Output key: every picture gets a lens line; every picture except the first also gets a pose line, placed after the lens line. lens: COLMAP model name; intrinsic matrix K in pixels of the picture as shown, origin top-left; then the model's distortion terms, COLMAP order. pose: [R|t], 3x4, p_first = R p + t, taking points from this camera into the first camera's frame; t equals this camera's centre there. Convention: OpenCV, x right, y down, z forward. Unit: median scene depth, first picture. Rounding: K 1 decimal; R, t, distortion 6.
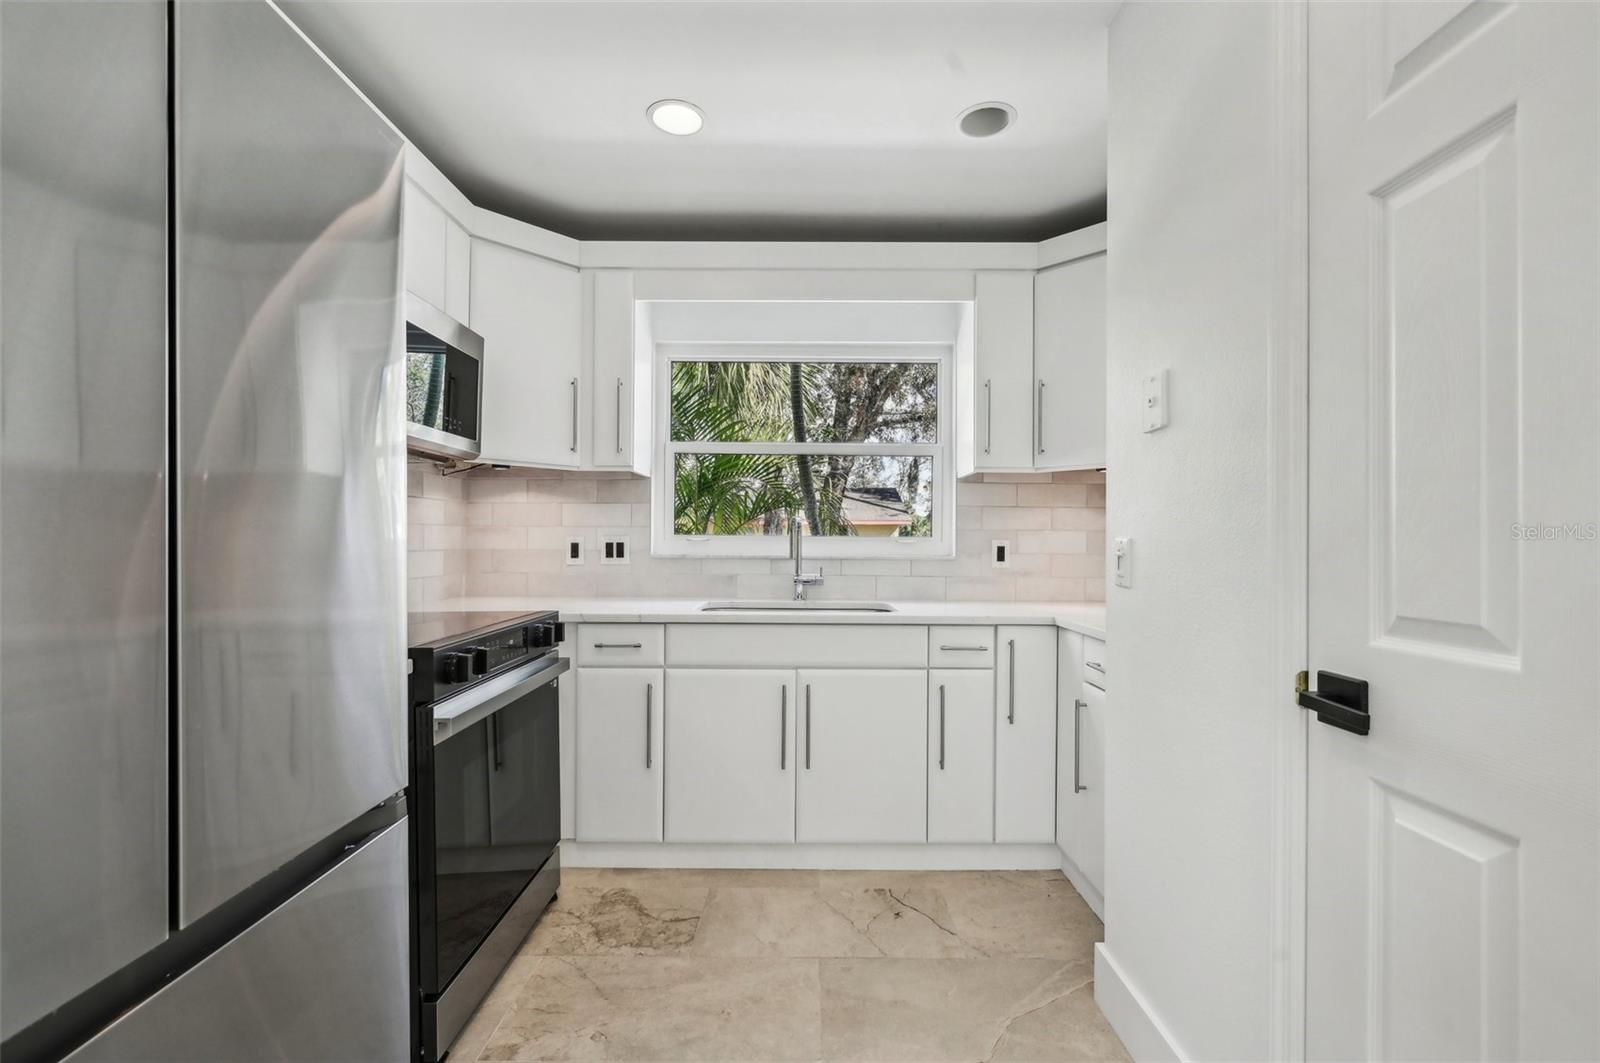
lens RADIAL K [[691.3, 0, 809.0], [0, 691.3, 533.1], [0, 0, 1]] dist [0.008656, 0.001789]
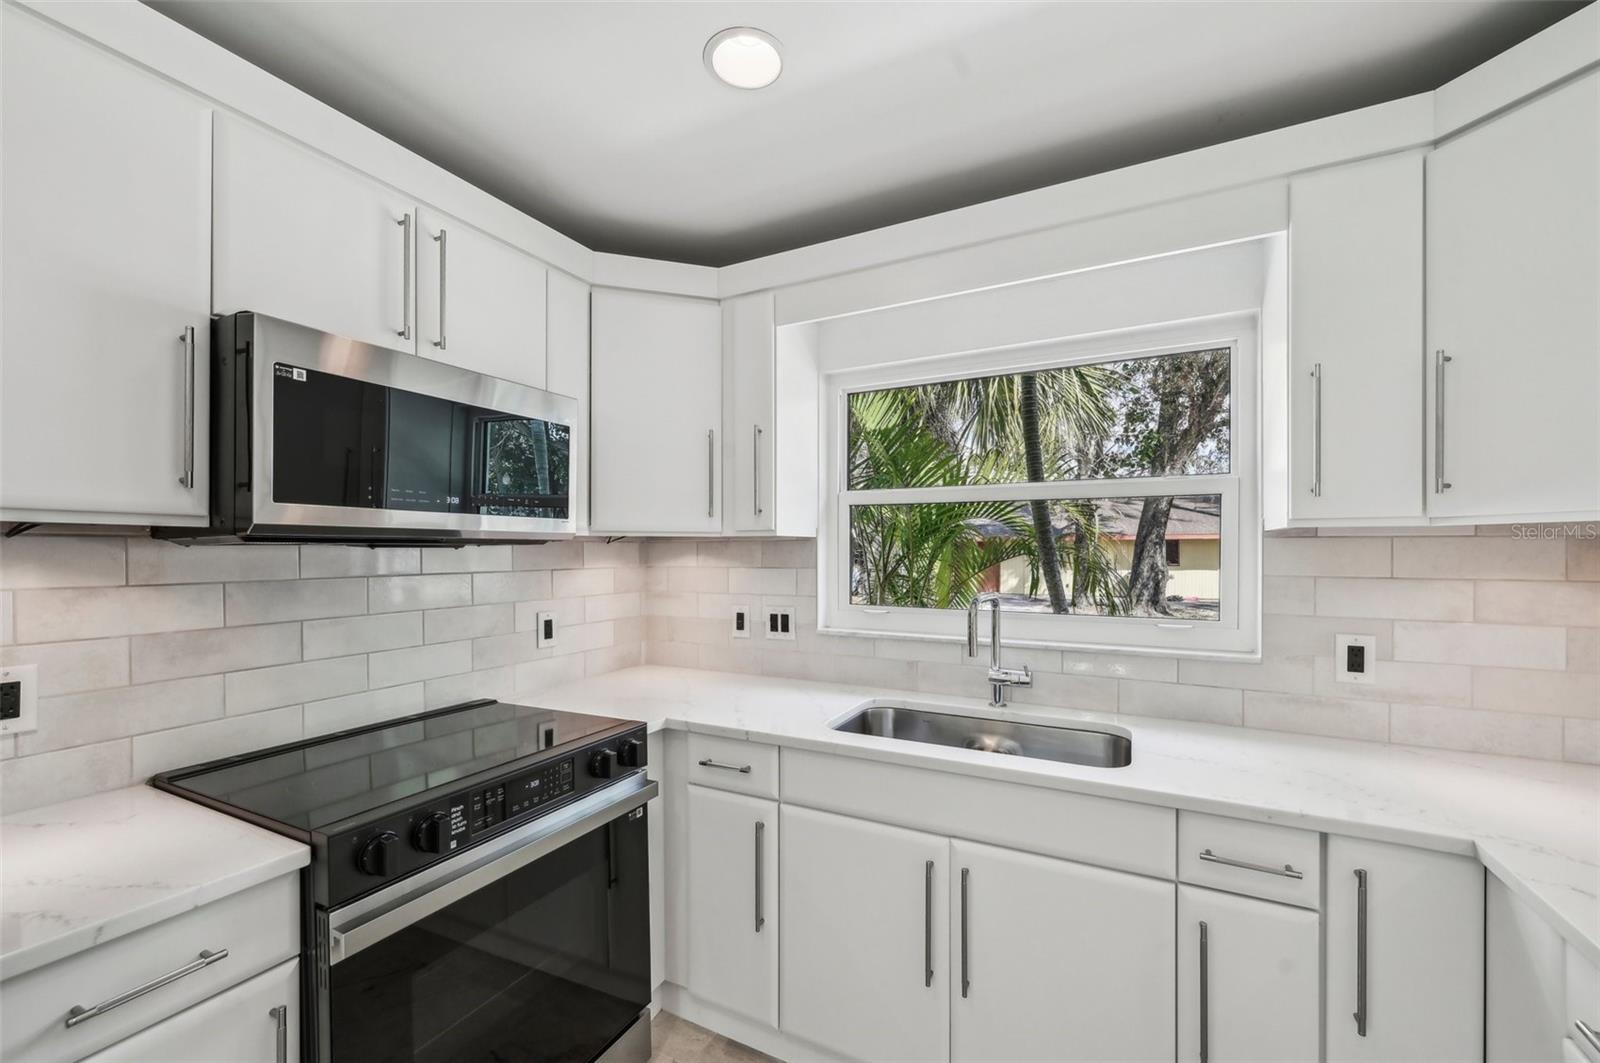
lens RADIAL K [[643.5, 0, 808.1], [0, 643.5, 550.6], [0, 0, 1]] dist [0.000830, 0.000666]
pose [[0.887610, -0.006522, -0.460550, 0.130975], [0.010947, 0.999916, 0.006938, -0.077506], [0.460466, -0.011200, 0.887607, 0.340355]]
